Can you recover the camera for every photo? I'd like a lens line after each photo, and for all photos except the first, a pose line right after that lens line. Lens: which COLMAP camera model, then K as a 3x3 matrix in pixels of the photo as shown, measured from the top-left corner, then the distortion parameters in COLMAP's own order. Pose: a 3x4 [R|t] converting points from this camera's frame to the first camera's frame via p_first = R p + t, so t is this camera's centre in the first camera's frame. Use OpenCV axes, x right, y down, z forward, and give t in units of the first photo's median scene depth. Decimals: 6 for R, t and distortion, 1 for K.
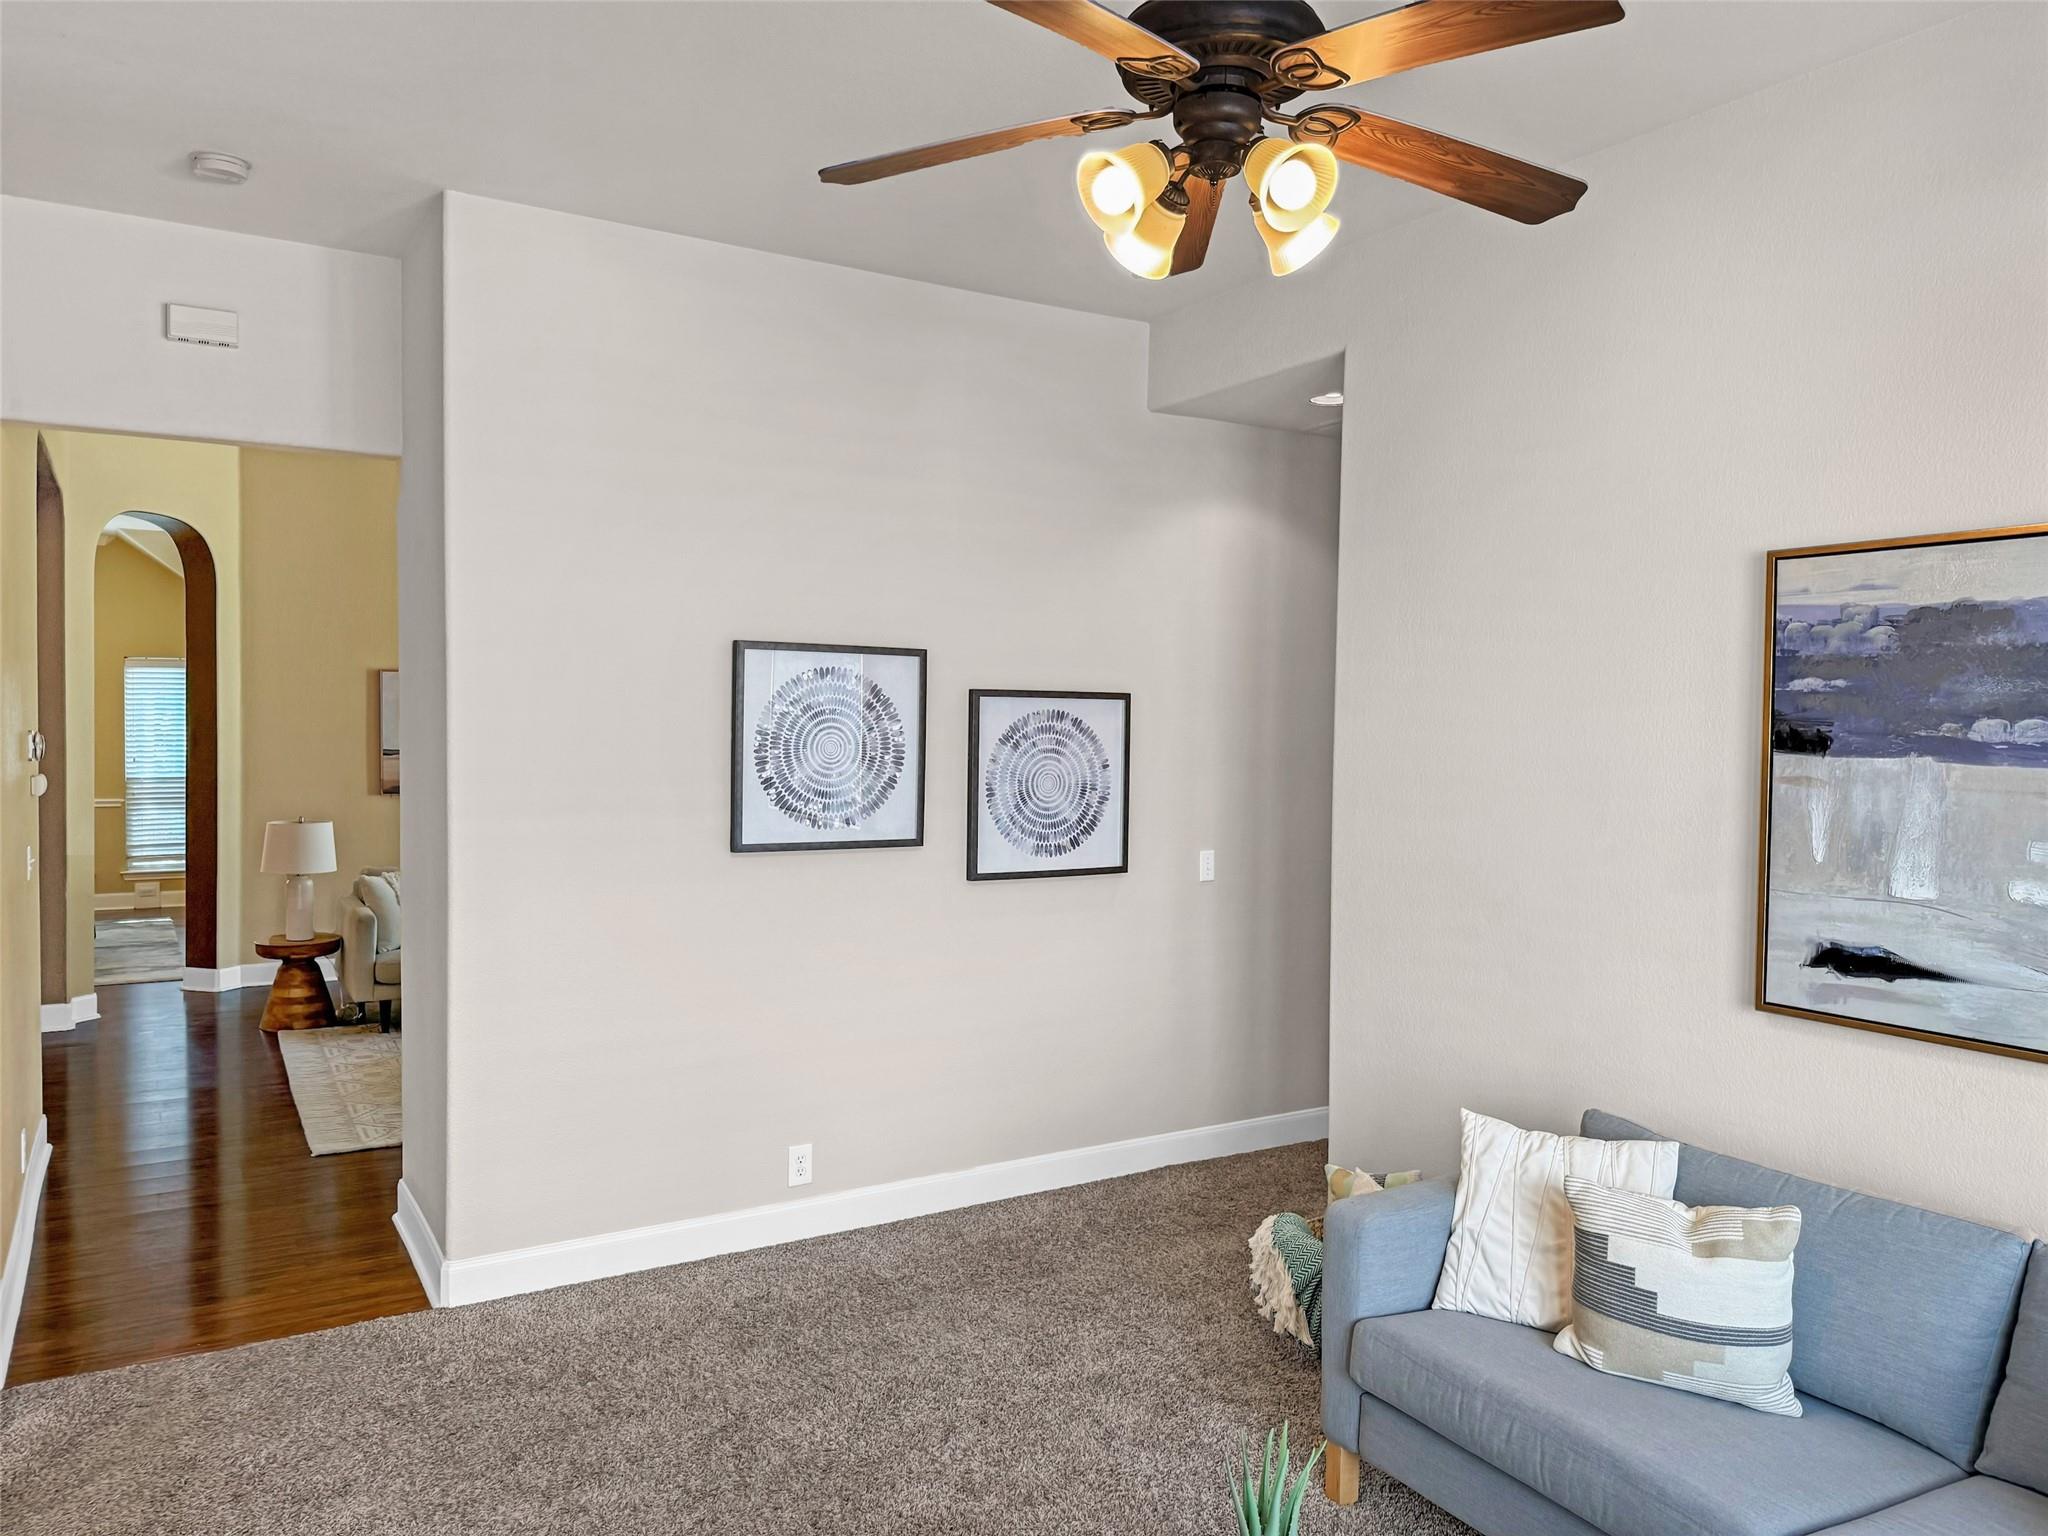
lens RADIAL K [[1428.1, 0, 1025.0], [0, 1428.1, 769.1], [0, 0, 1]] dist [0.061412, -0.080800]
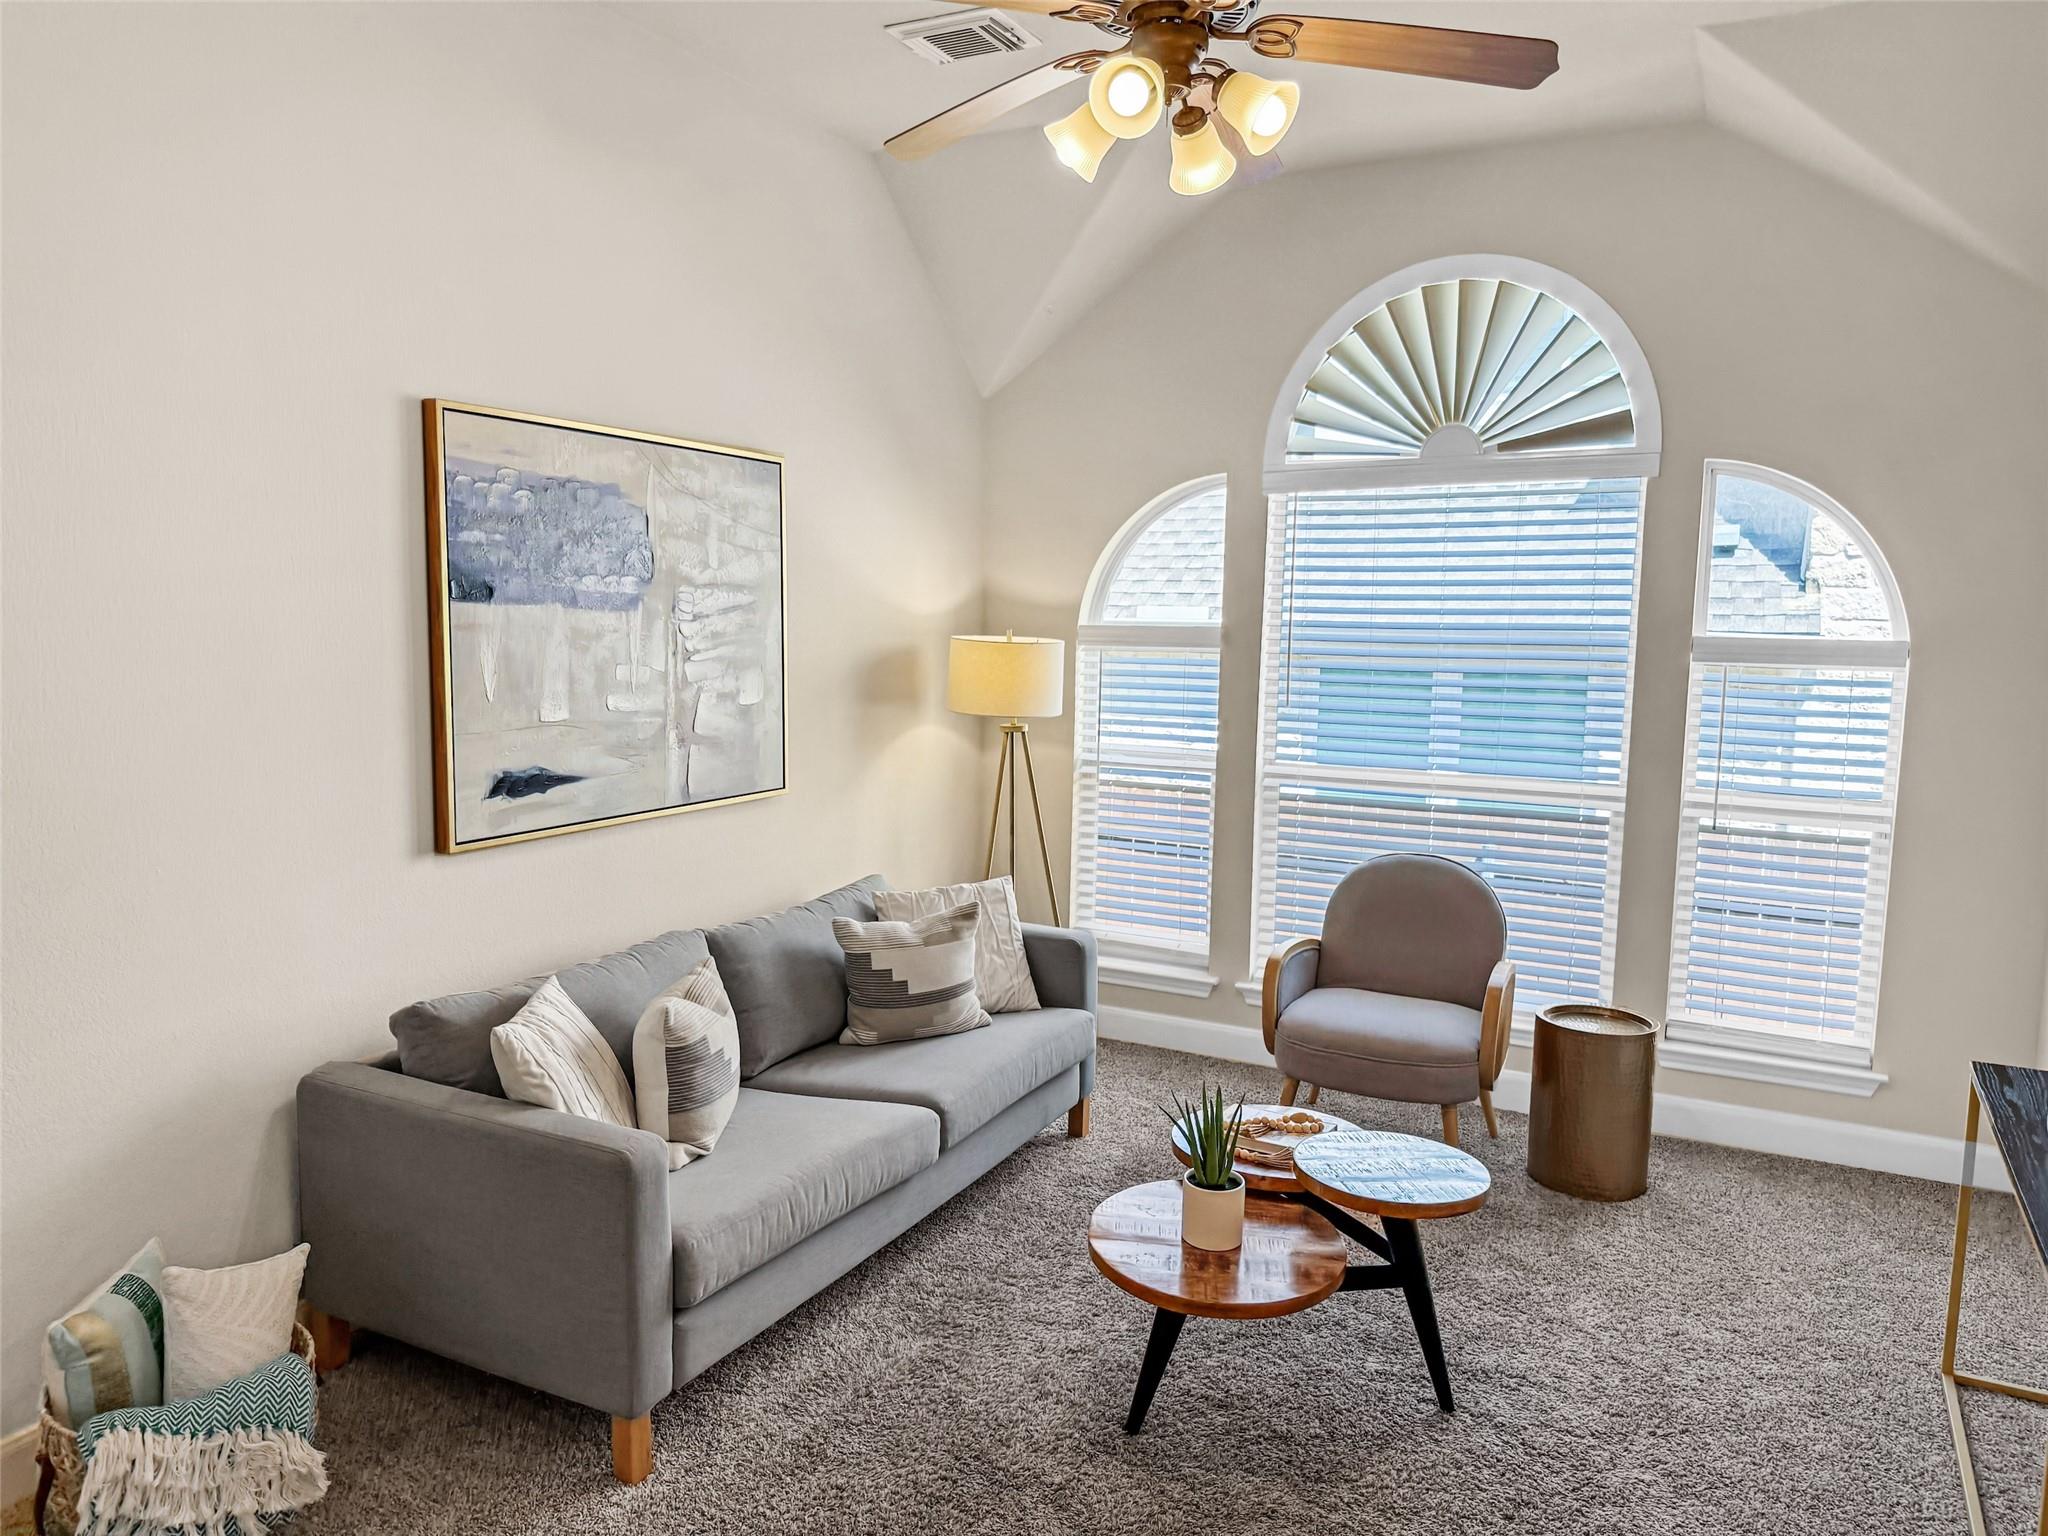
lens RADIAL K [[1428.1, 0, 1023.1], [0, 1428.1, 768.8], [0, 0, 1]] dist [0.061412, -0.080800]
pose [[-0.526003, -0.114838, 0.842694, -0.593701], [-0.004123, 0.991175, 0.132498, -0.031730], [-0.850473, 0.066220, -0.521835, 1.242090]]
